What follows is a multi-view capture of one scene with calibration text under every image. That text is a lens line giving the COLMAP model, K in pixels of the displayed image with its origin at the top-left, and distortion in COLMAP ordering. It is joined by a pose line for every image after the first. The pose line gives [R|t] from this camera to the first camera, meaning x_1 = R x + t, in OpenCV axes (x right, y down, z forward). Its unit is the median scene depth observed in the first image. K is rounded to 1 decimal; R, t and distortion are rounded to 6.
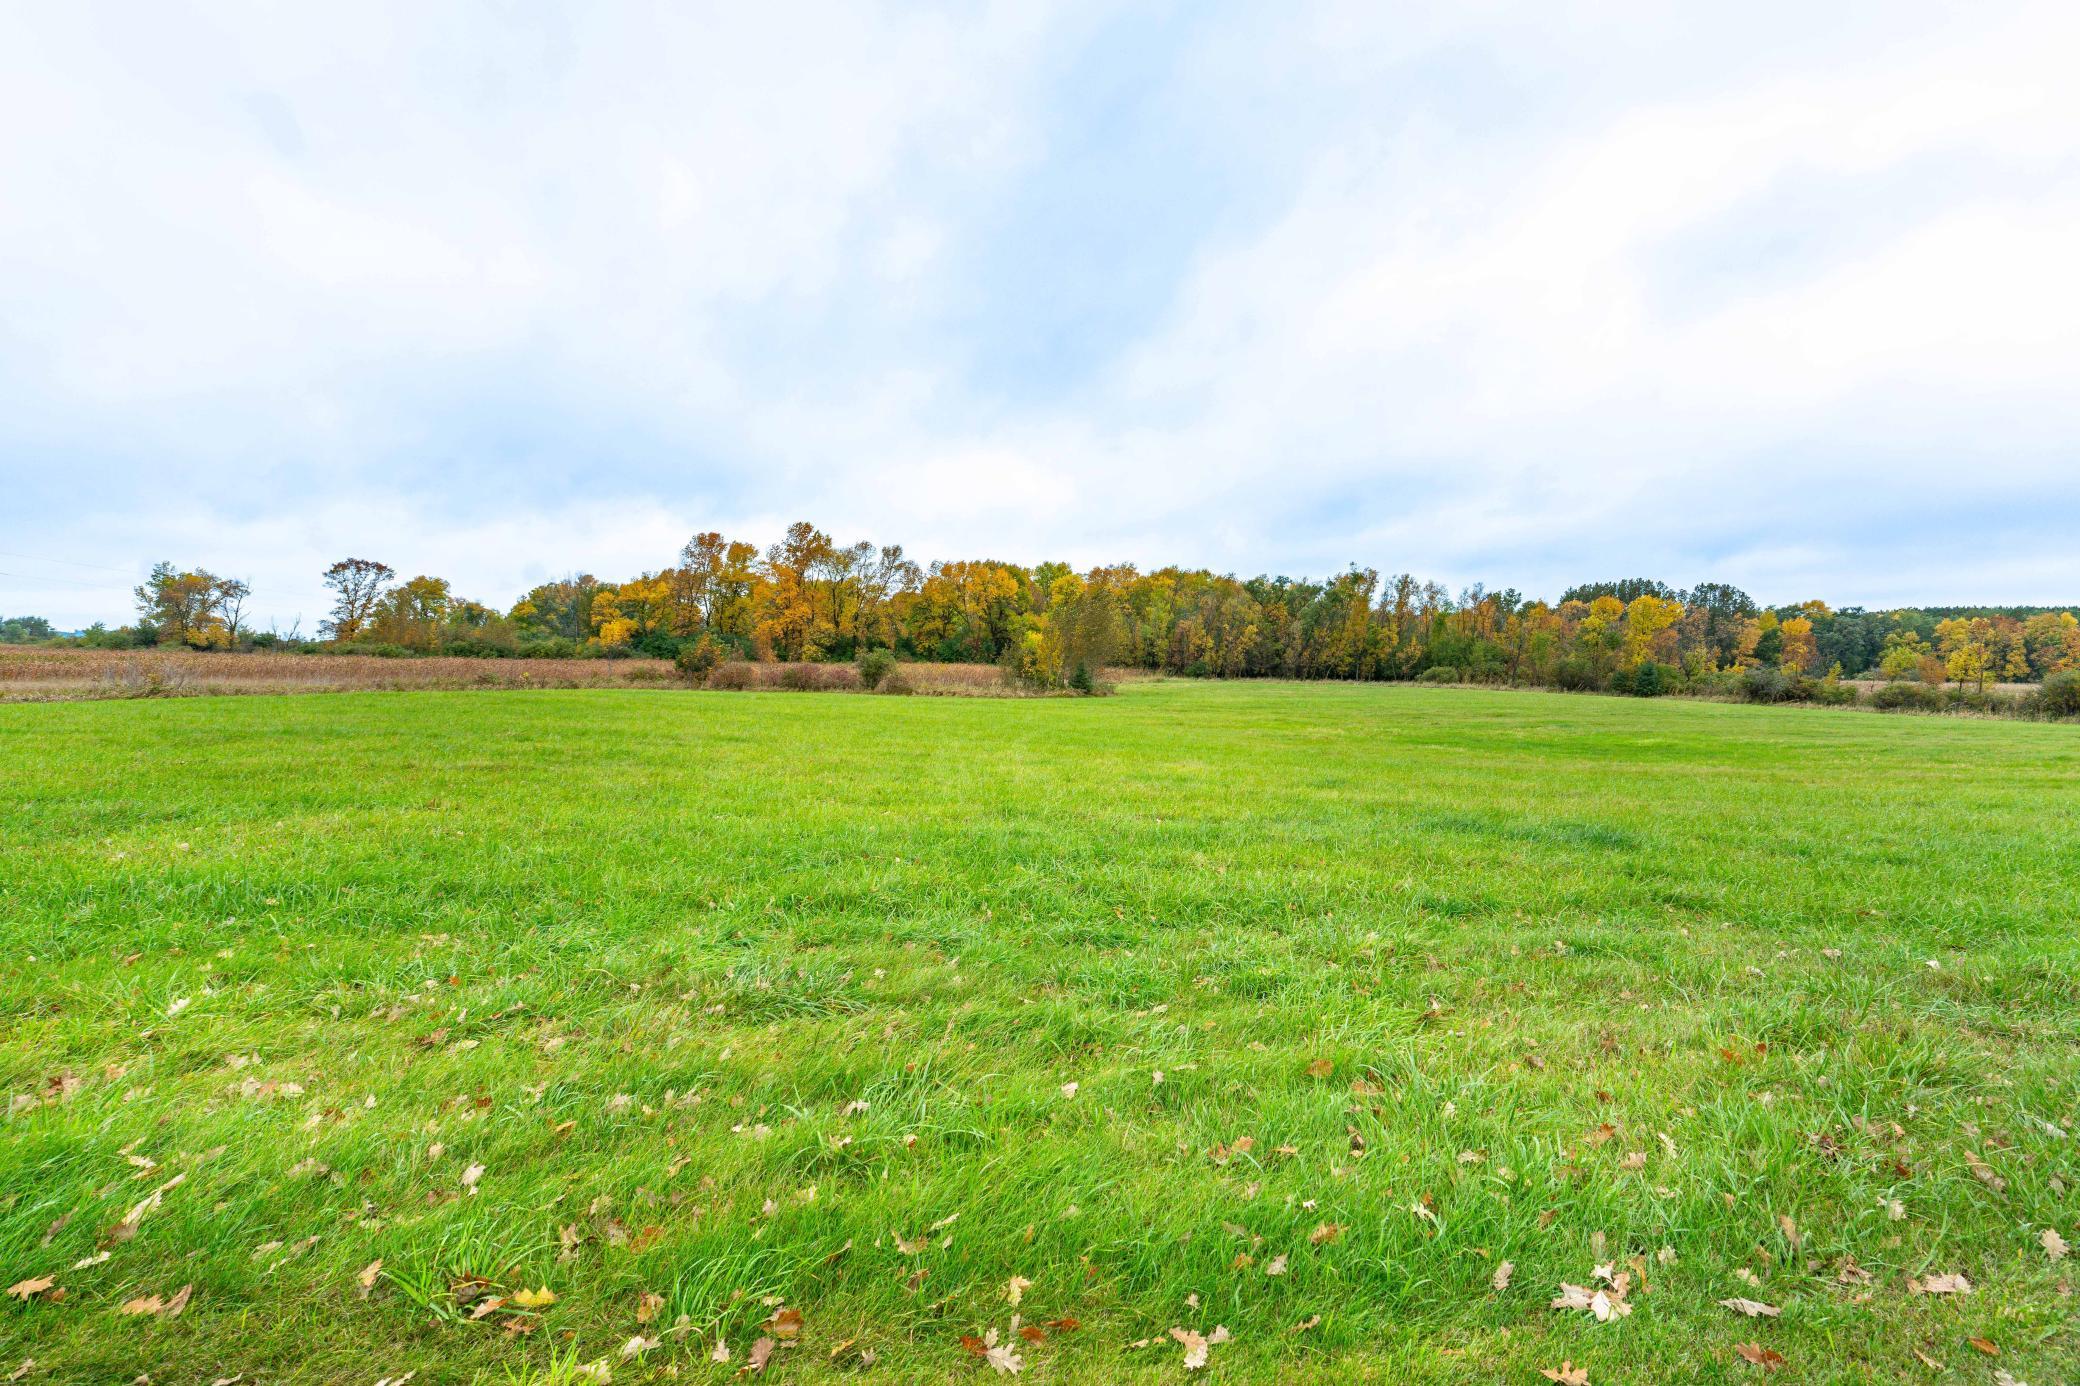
lens RADIAL K [[960.5, 0, 1042.3], [0, 960.5, 658.5], [0, 0, 1]] dist [0.000185, -0.000205]
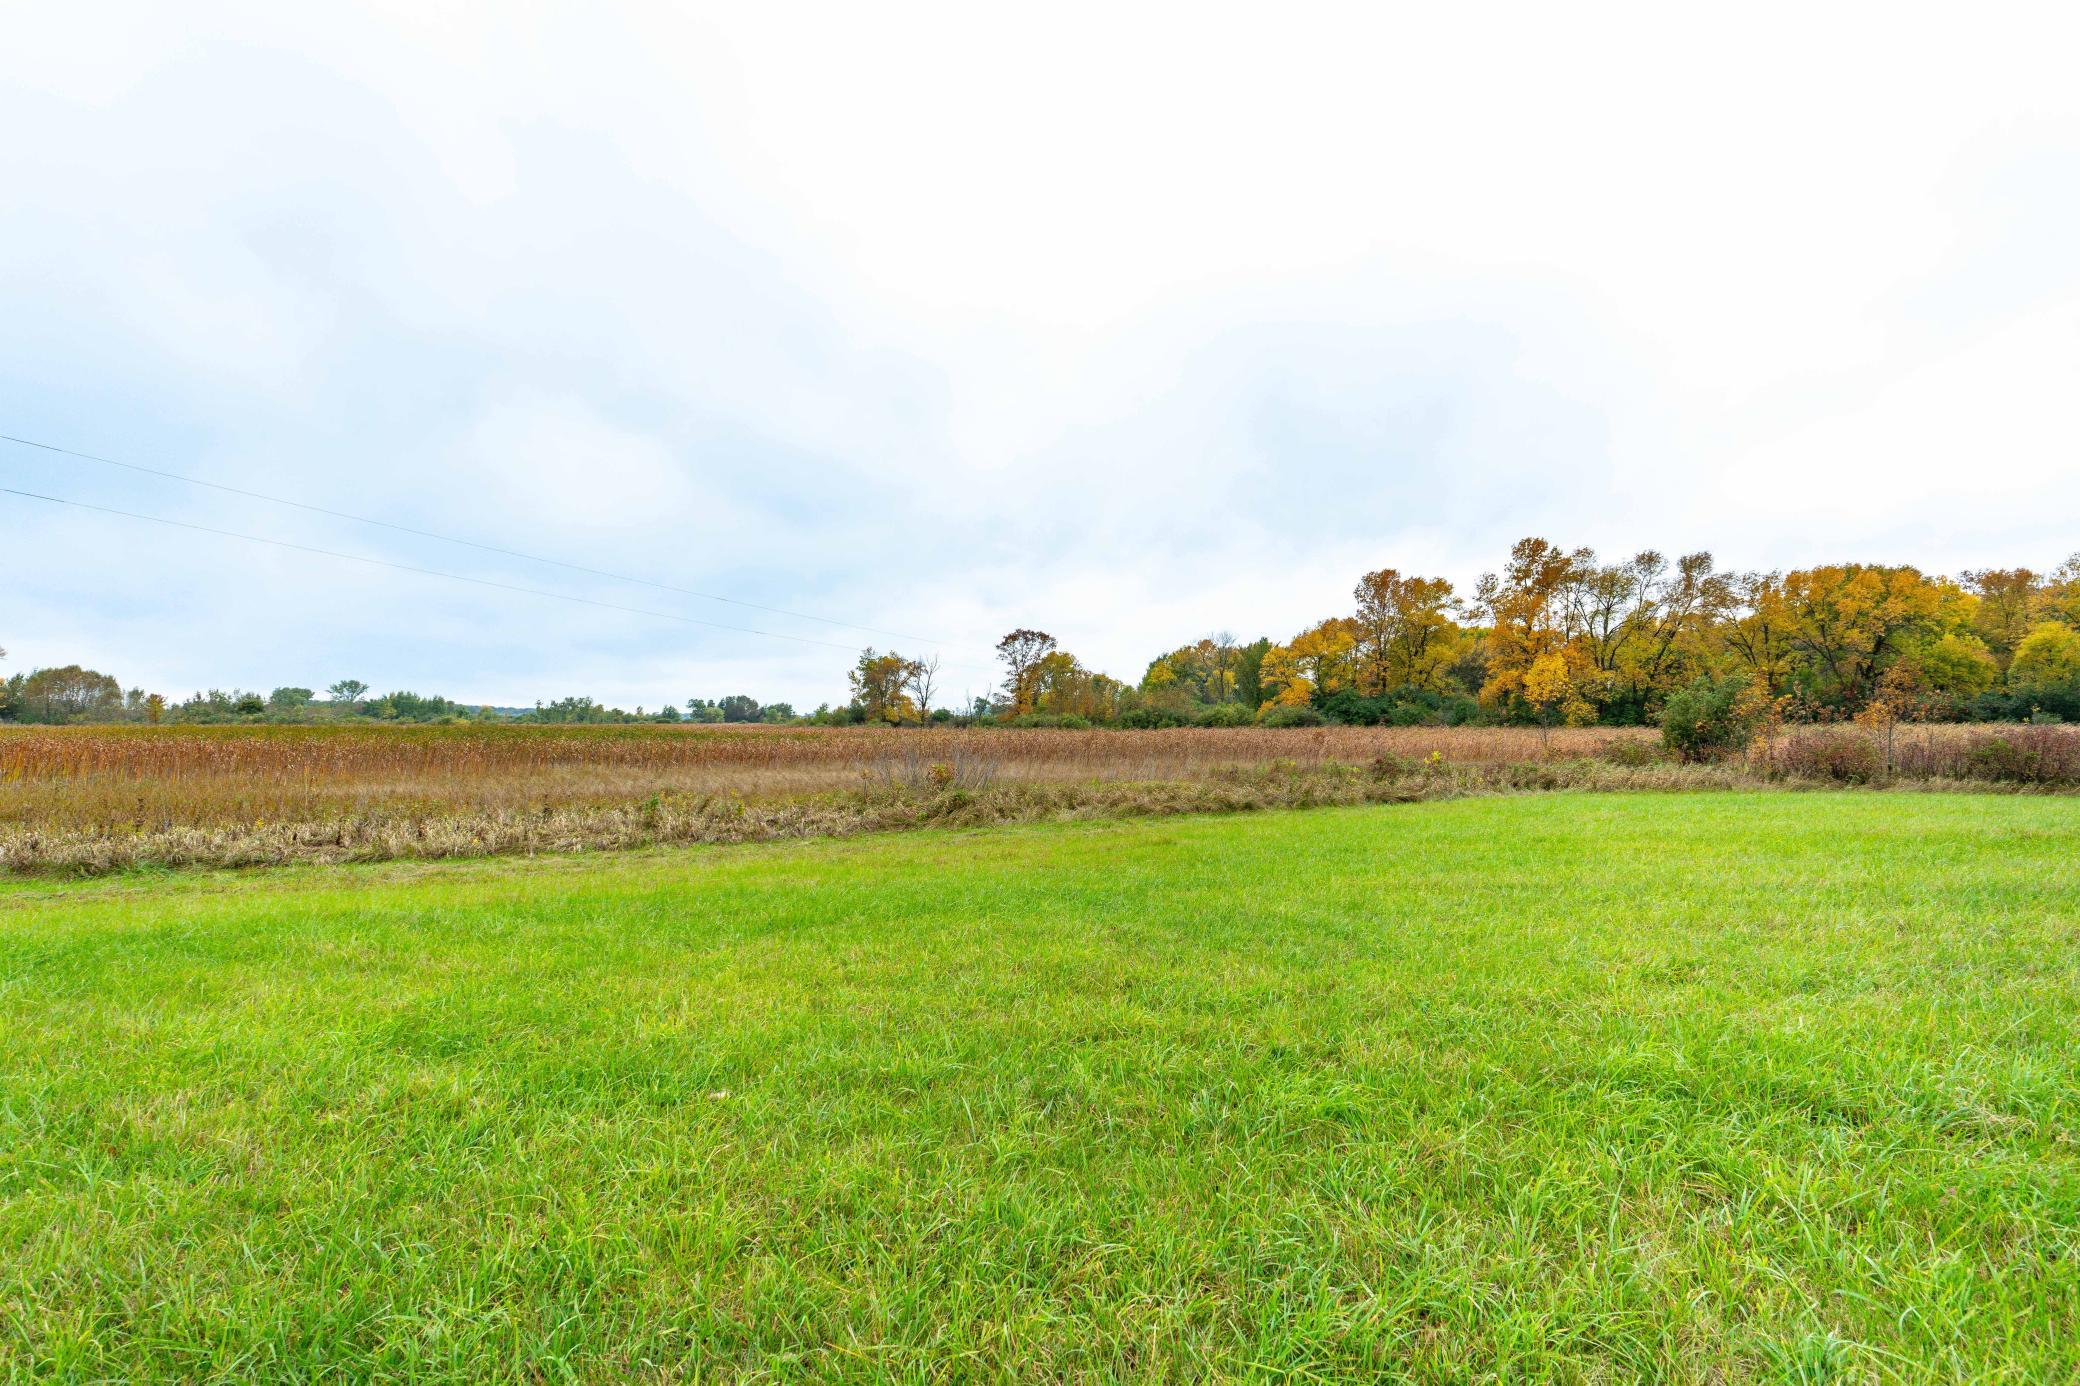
lens RADIAL K [[951.6, 0, 1040.5], [0, 951.6, 683.0], [0, 0, 1]] dist [0.001550, -0.000555]
pose [[0.855740, -0.040820, -0.515794, -0.186224], [0.017758, 0.998613, -0.049568, -0.000765], [0.517102, 0.033258, 0.855278, 0.168091]]
